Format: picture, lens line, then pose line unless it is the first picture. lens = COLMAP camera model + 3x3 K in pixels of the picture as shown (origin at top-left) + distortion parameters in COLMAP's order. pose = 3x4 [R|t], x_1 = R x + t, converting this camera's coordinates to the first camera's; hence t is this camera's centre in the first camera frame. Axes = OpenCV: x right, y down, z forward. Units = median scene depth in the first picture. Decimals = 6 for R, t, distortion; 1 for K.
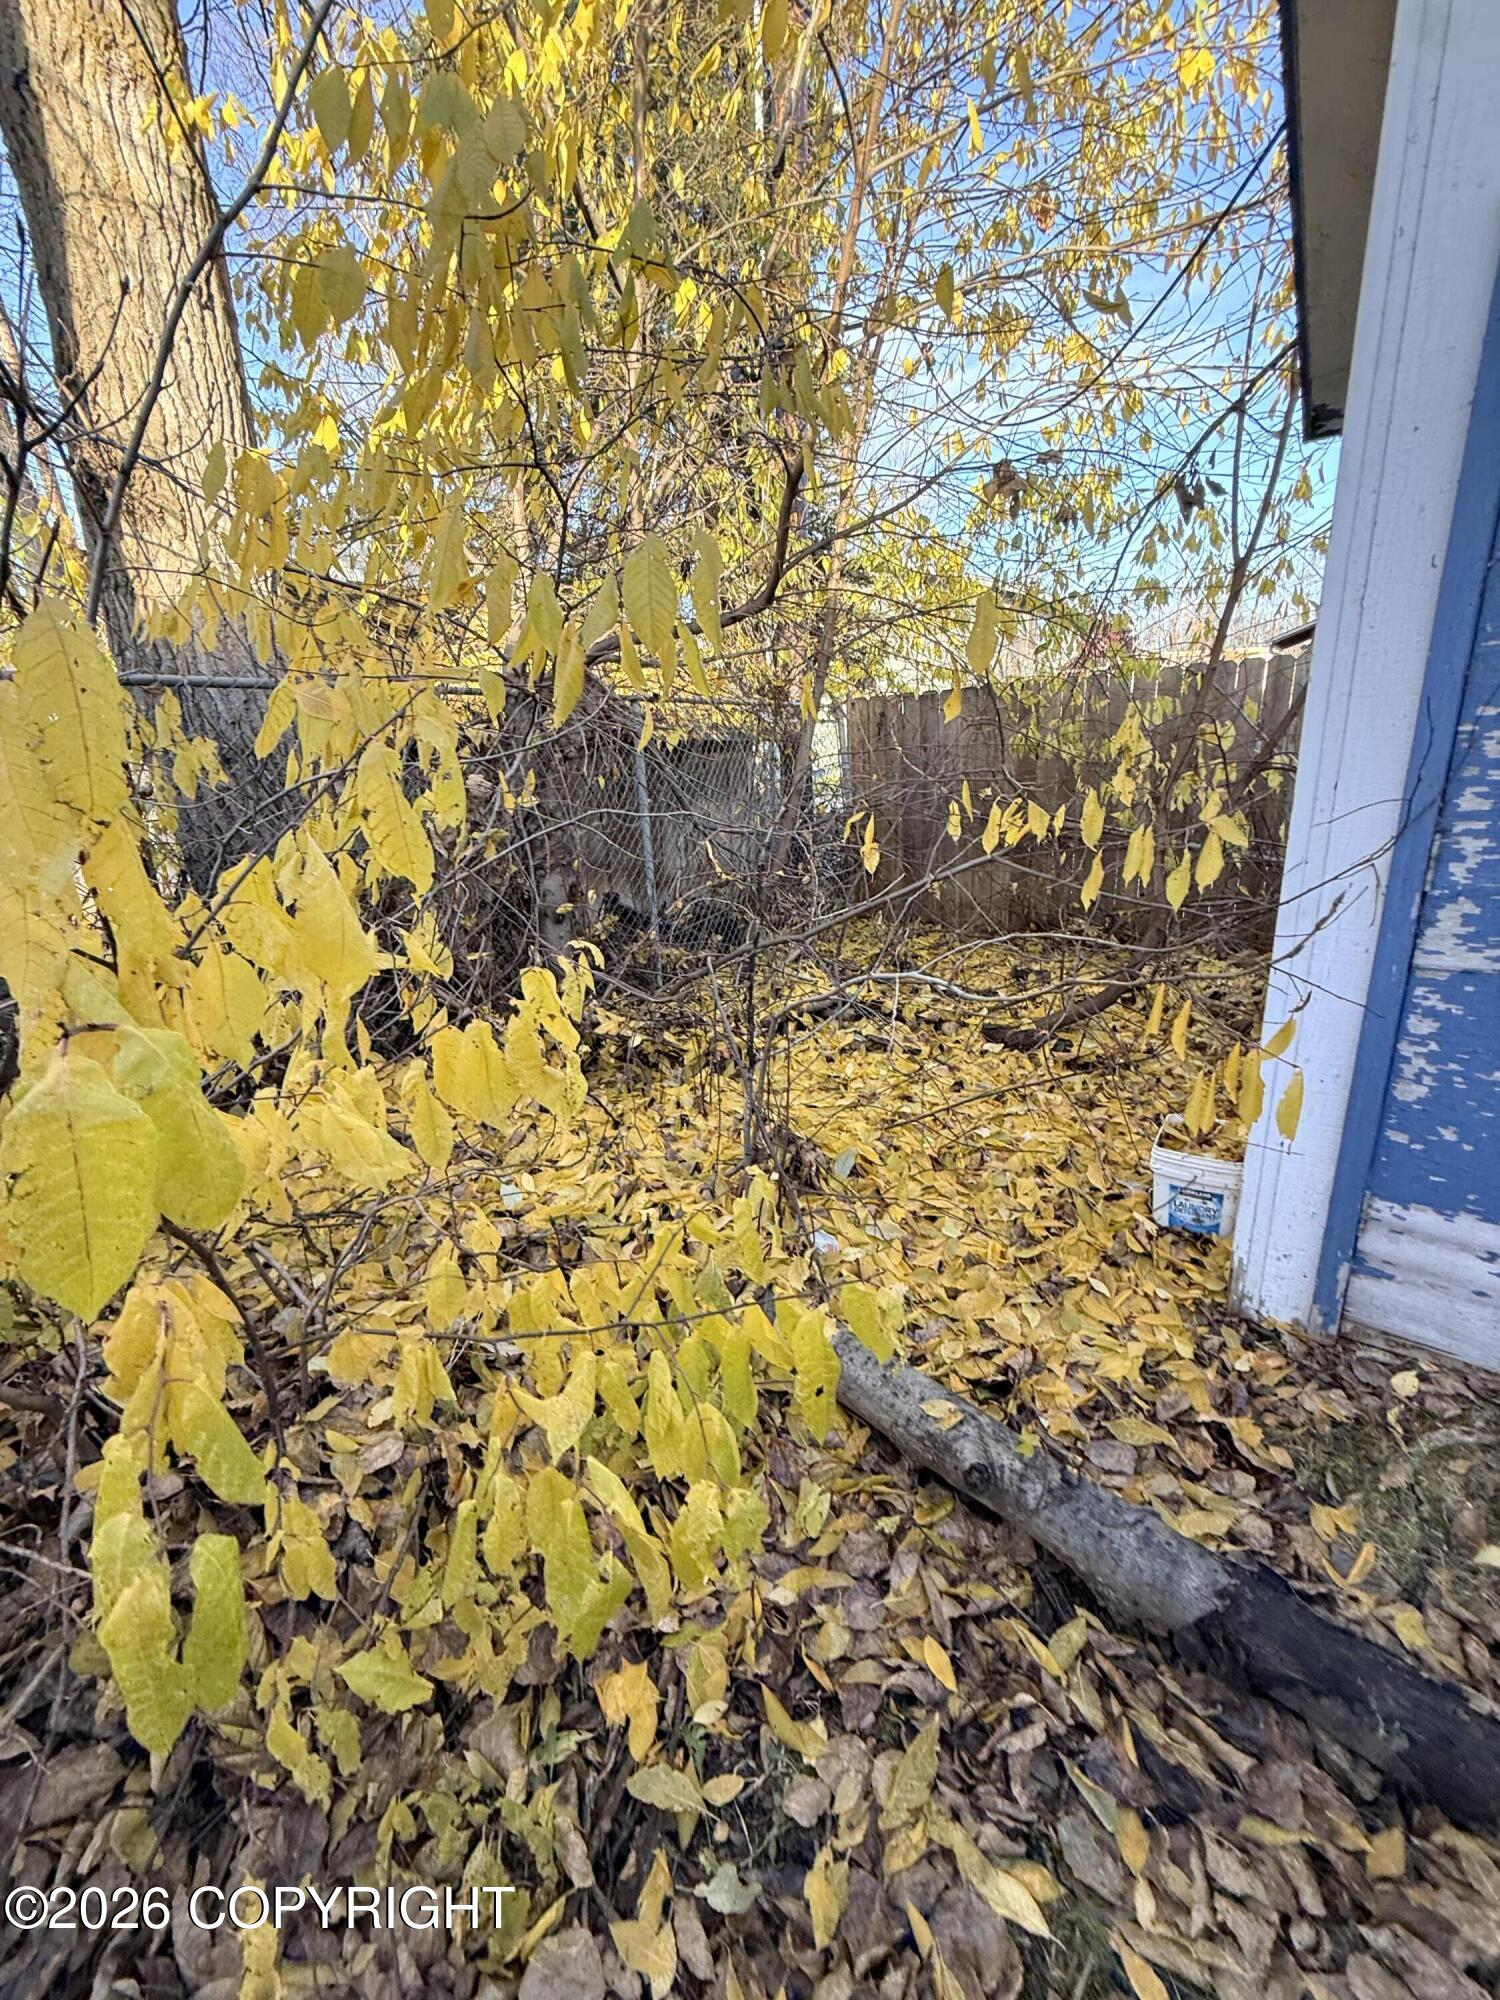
lens RADIAL K [[793.6, 0, 752.3], [0, 793.6, 998.2], [0, 0, 1]] dist [-0.000257, -0.000168]
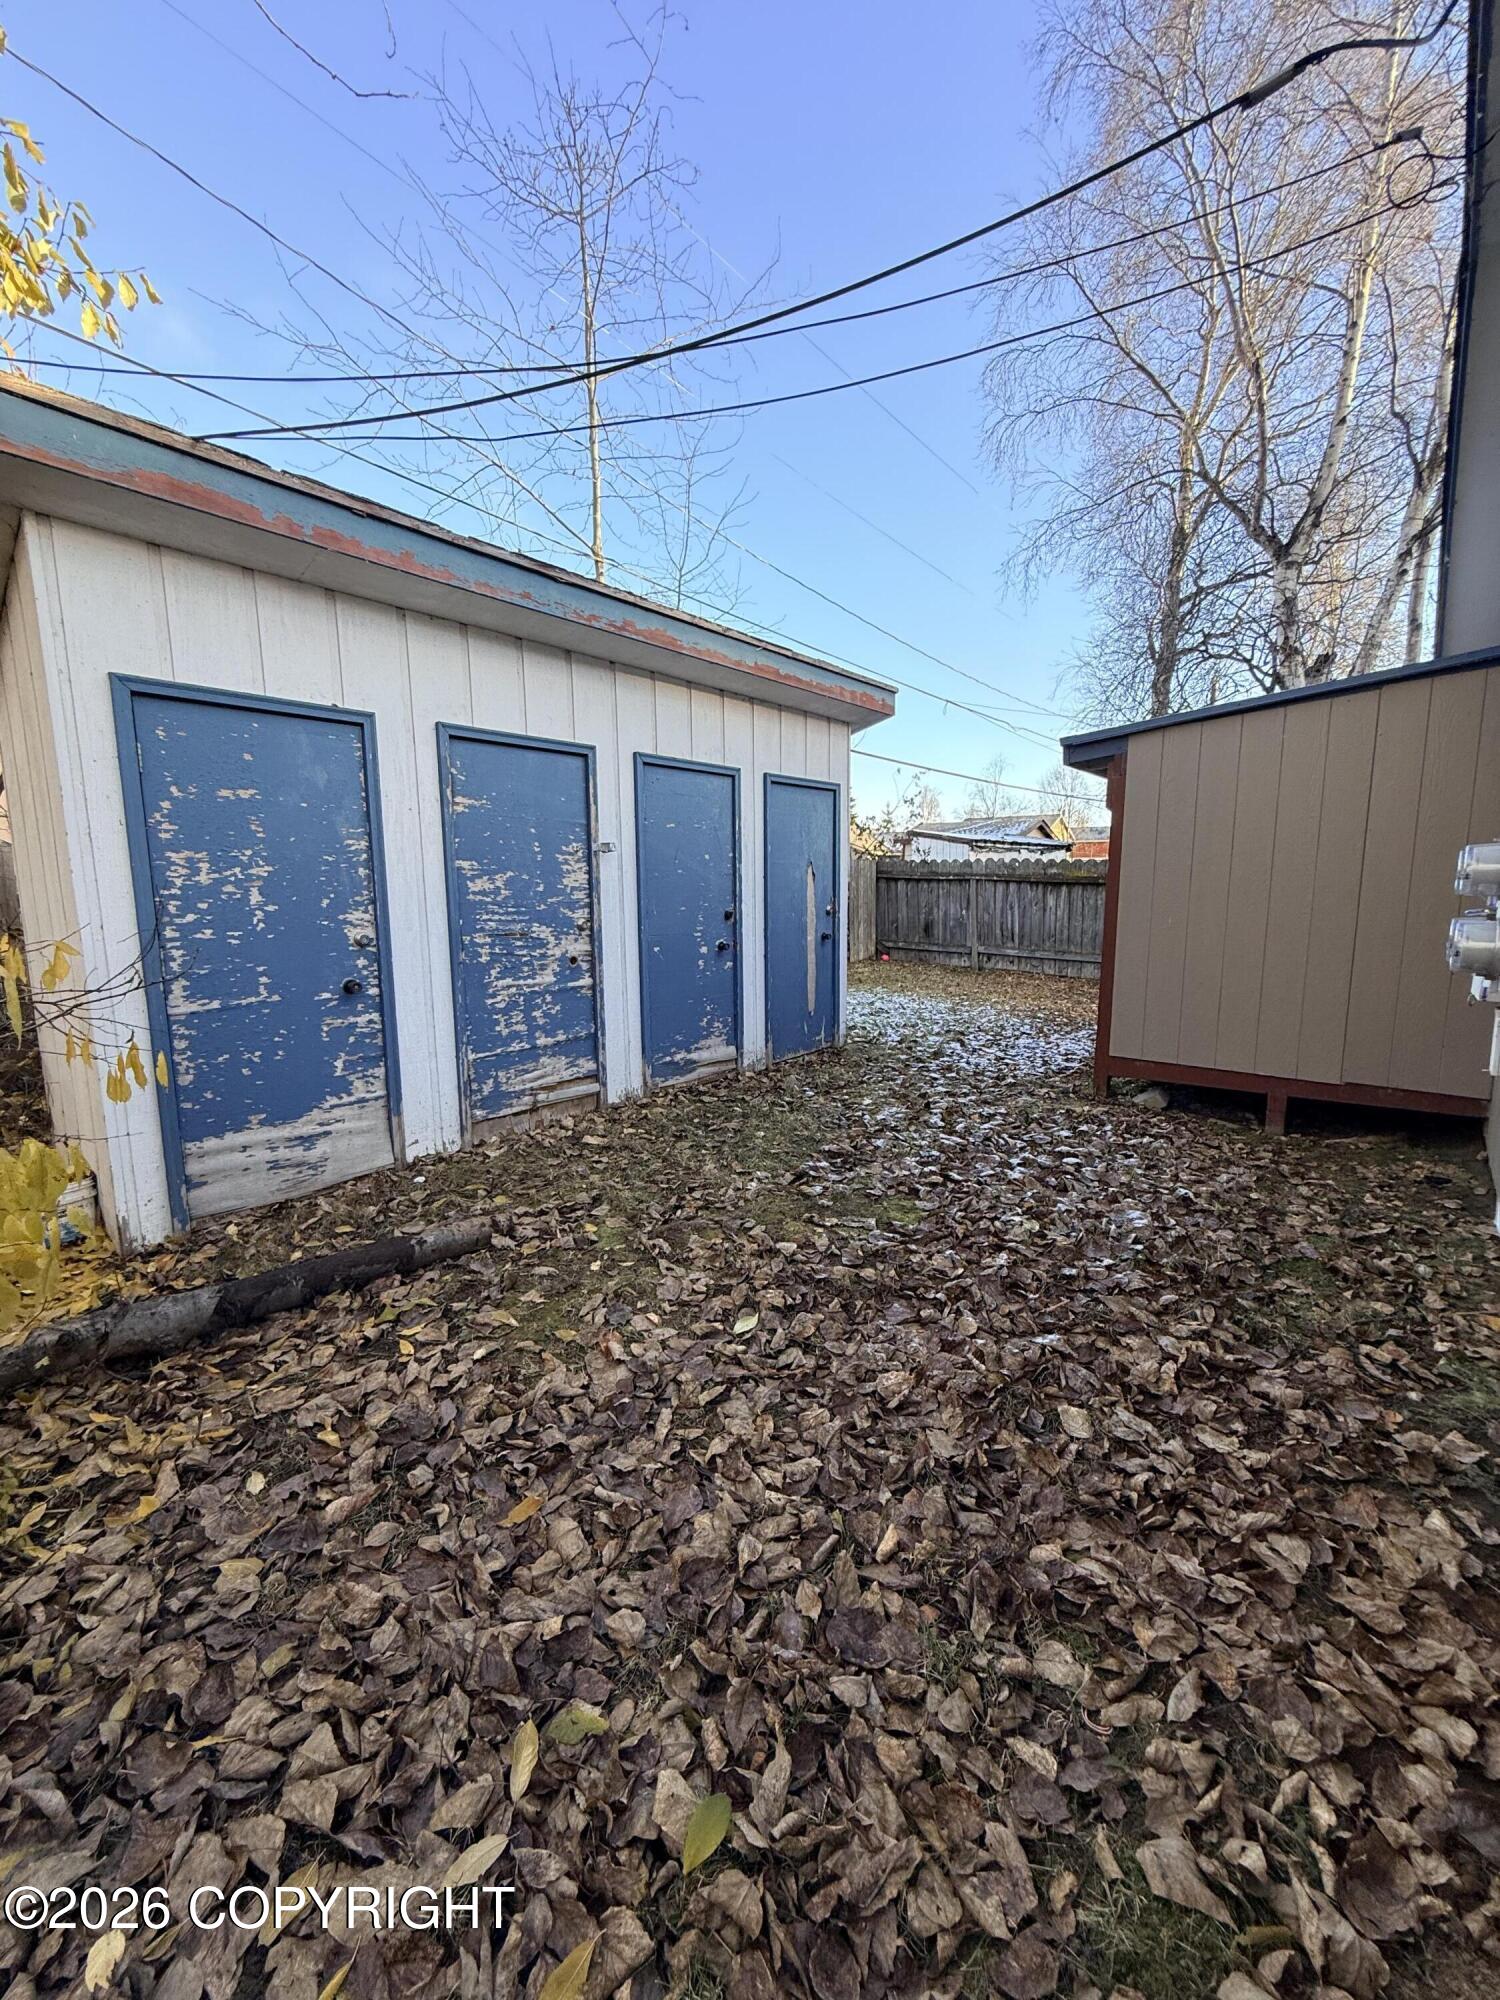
lens RADIAL K [[793.6, 0, 750.7], [0, 793.6, 995.3], [0, 0, 1]] dist [-0.000257, -0.000168]
pose [[0.086427, -0.084239, 0.992690, -0.959313], [0.298101, 0.952953, 0.054913, 0.227973], [-0.950614, 0.291176, 0.107473, -0.580174]]
